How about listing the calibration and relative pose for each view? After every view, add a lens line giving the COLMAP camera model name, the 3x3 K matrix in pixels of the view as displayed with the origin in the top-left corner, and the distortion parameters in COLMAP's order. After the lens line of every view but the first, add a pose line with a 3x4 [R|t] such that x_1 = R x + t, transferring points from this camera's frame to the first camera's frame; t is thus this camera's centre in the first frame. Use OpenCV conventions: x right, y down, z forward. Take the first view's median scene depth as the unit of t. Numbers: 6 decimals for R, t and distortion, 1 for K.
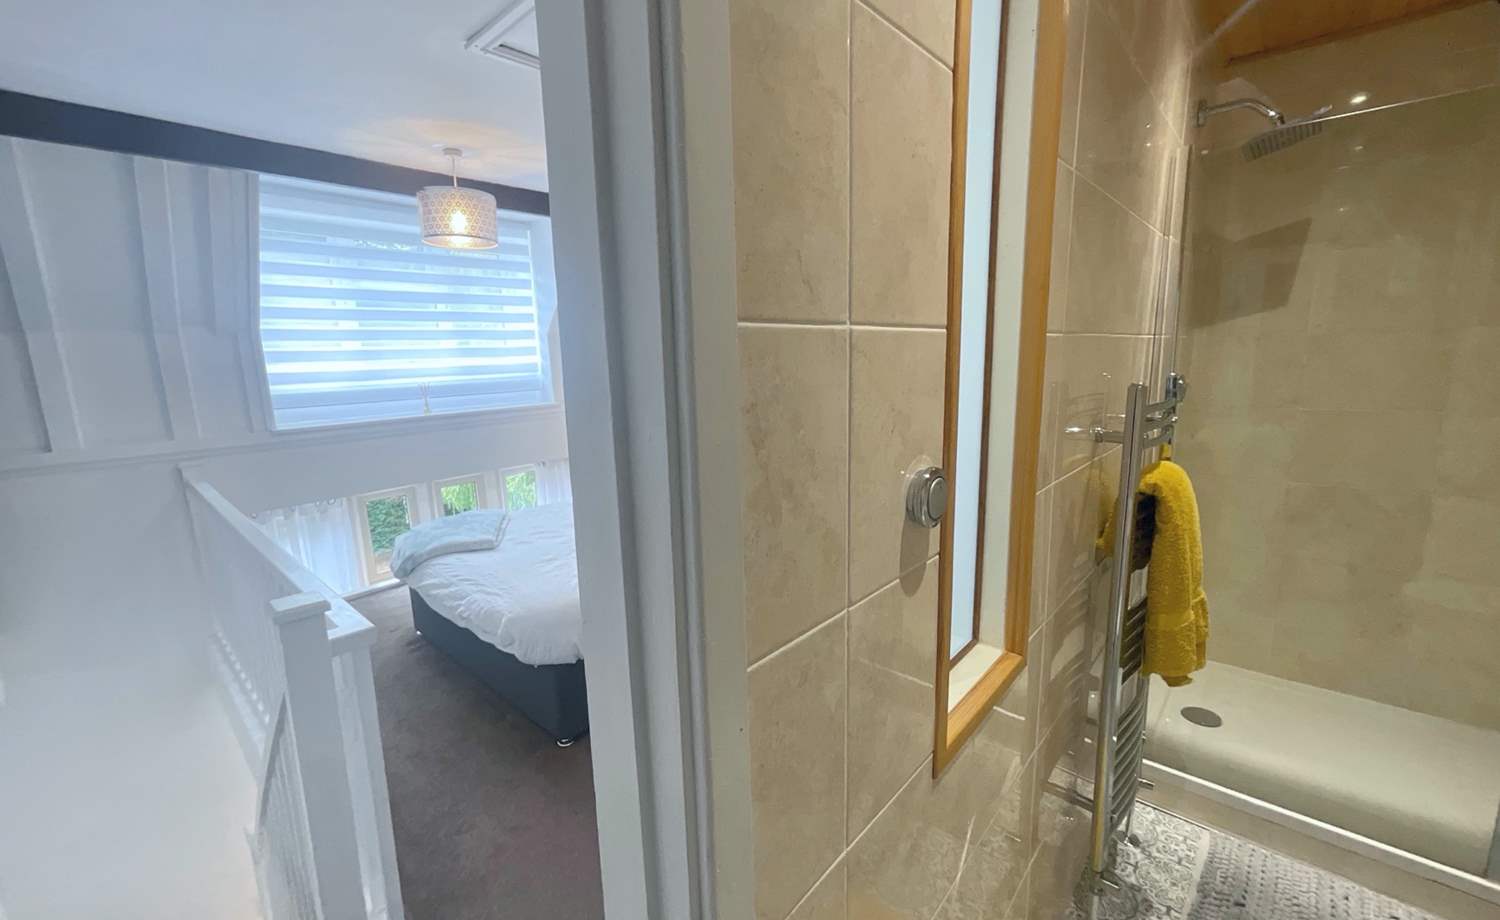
lens RADIAL K [[610.6, 0, 749.3], [0, 610.6, 457.7], [0, 0, 1]] dist [-0.000396, 0.001238]
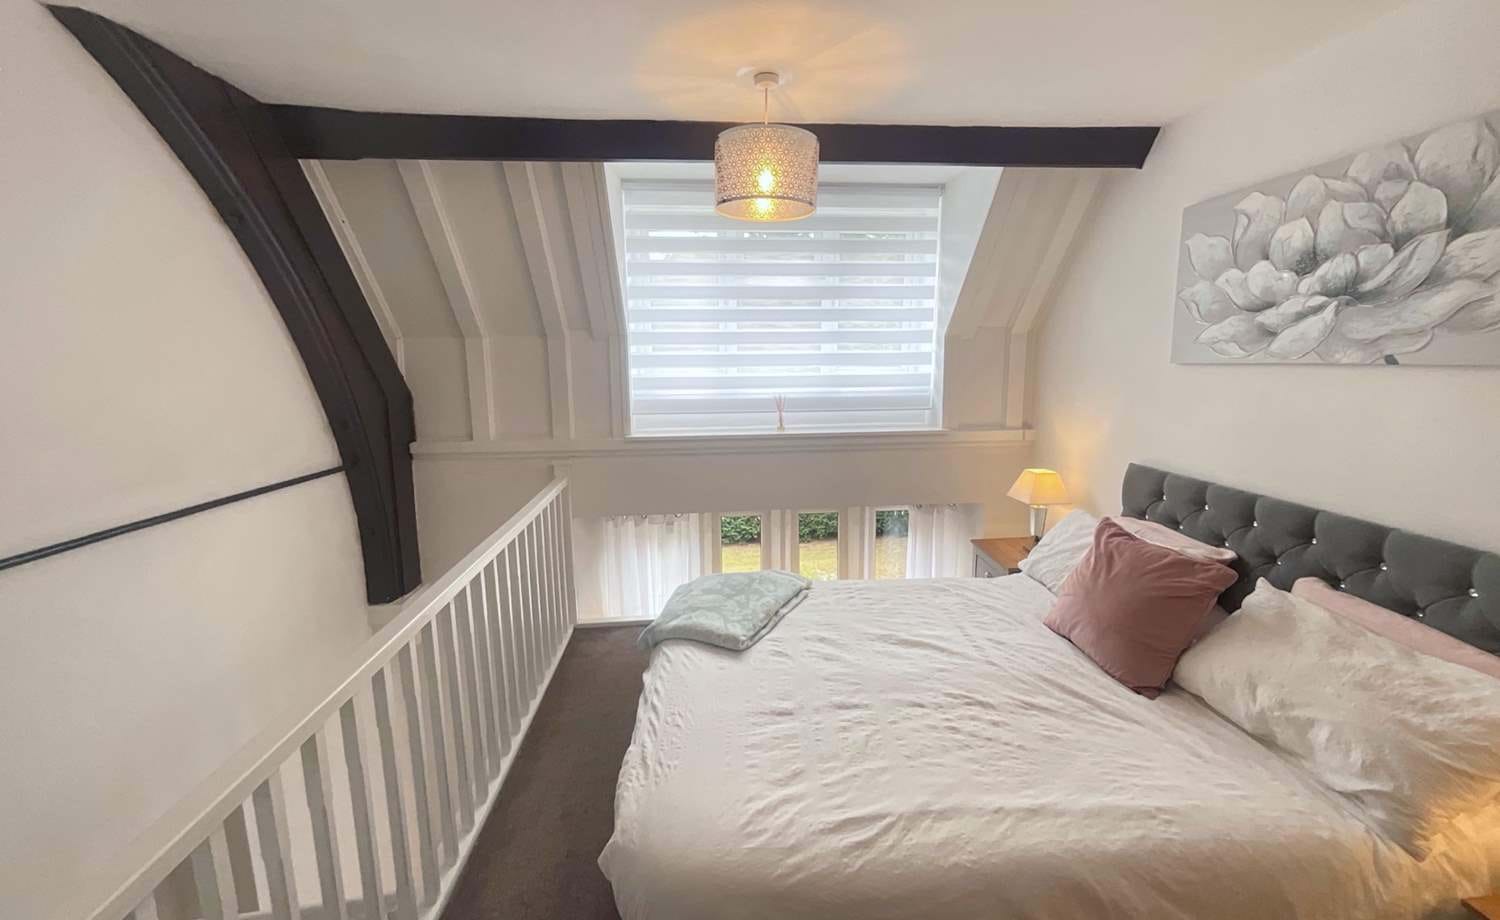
lens RADIAL K [[610.6, 0, 750.4], [0, 610.6, 457.2], [0, 0, 1]] dist [-0.000396, 0.001238]
pose [[0.722713, 0.137676, -0.677297, 0.027887], [-0.132973, 0.989349, 0.059219, -0.109571], [0.678237, 0.047264, 0.733322, 0.480842]]
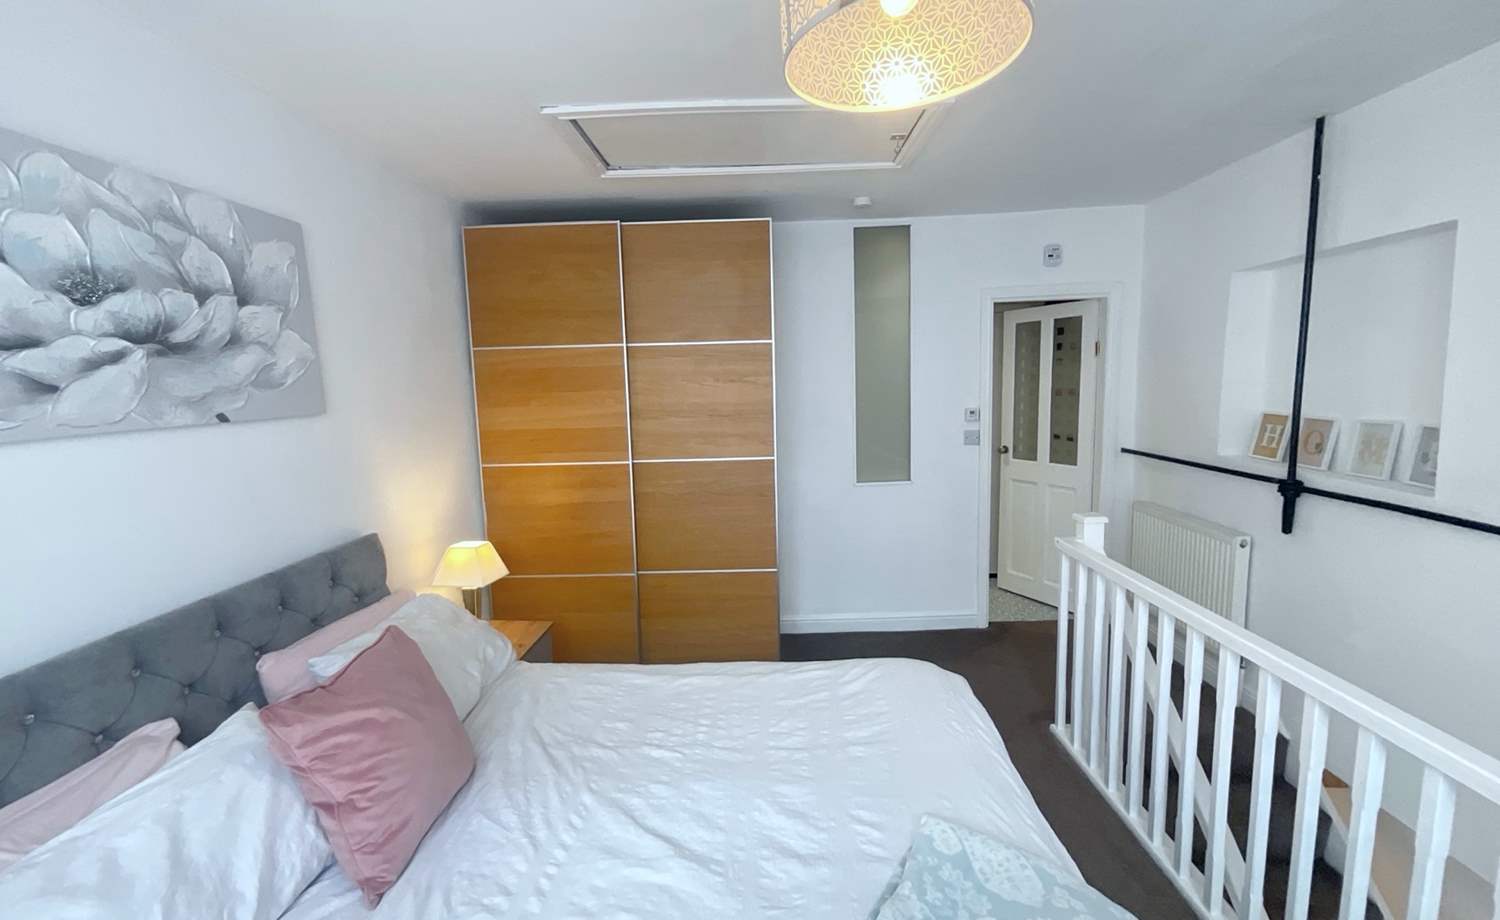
lens RADIAL K [[610.6, 0, 748.3], [0, 610.6, 459.9], [0, 0, 1]] dist [-0.000396, 0.001238]
pose [[-0.643890, -0.053650, 0.763235, -0.652209], [0.182210, 0.958086, 0.221066, -0.240712], [-0.743105, 0.281411, -0.607127, 1.273431]]
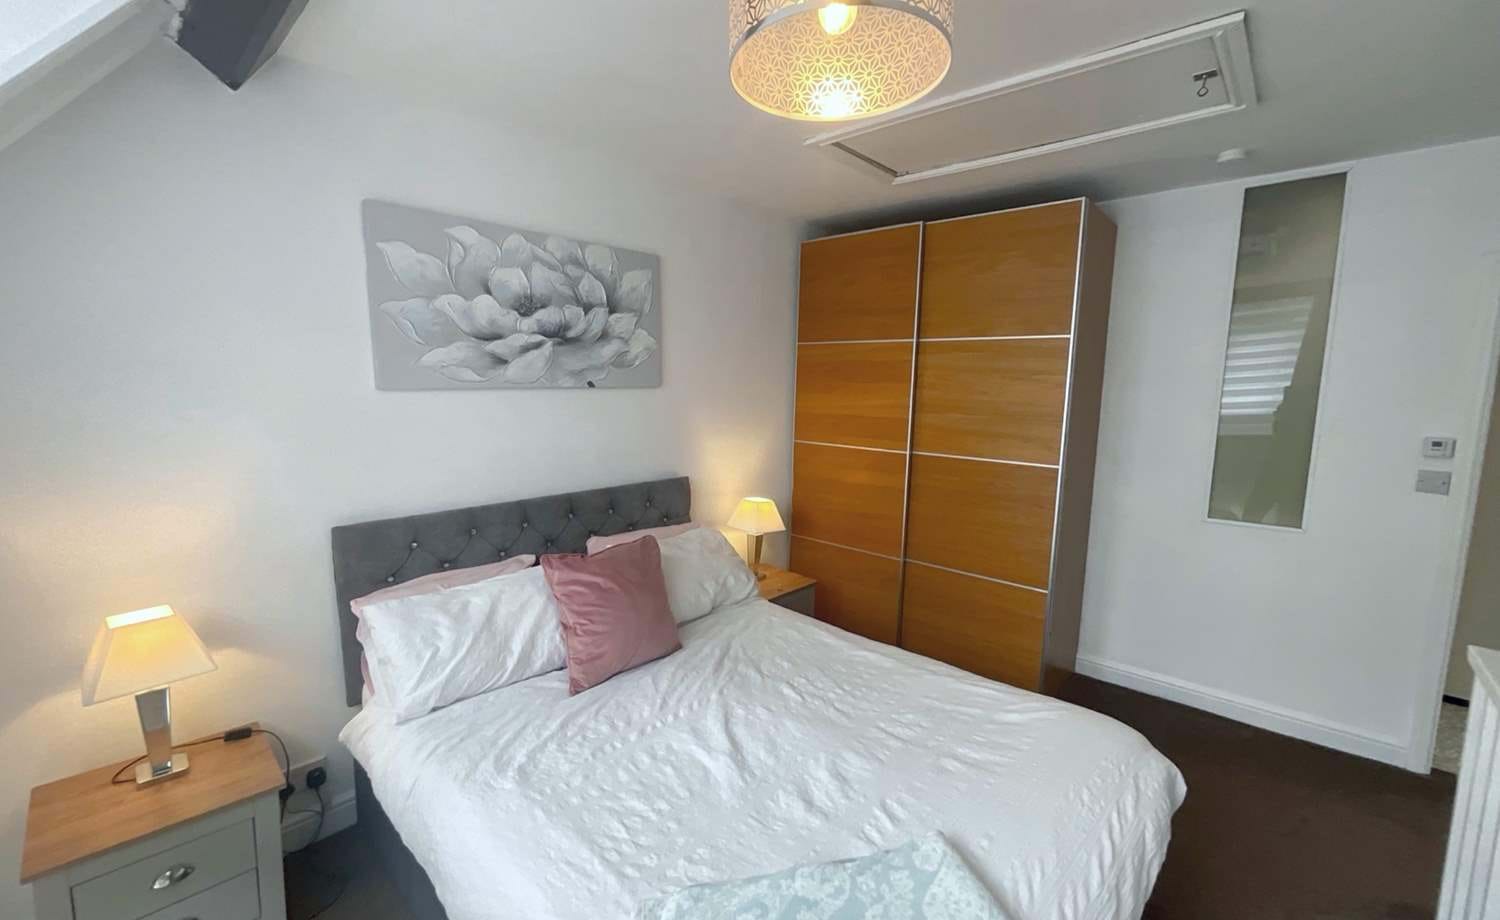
lens RADIAL K [[610.6, 0, 751.4], [0, 610.6, 459.0], [0, 0, 1]] dist [-0.000396, 0.001238]
pose [[0.005816, -0.101019, 0.994868, -0.806434], [0.160856, 0.982023, 0.098774, -0.186868], [-0.986961, 0.159456, 0.021961, 1.054805]]
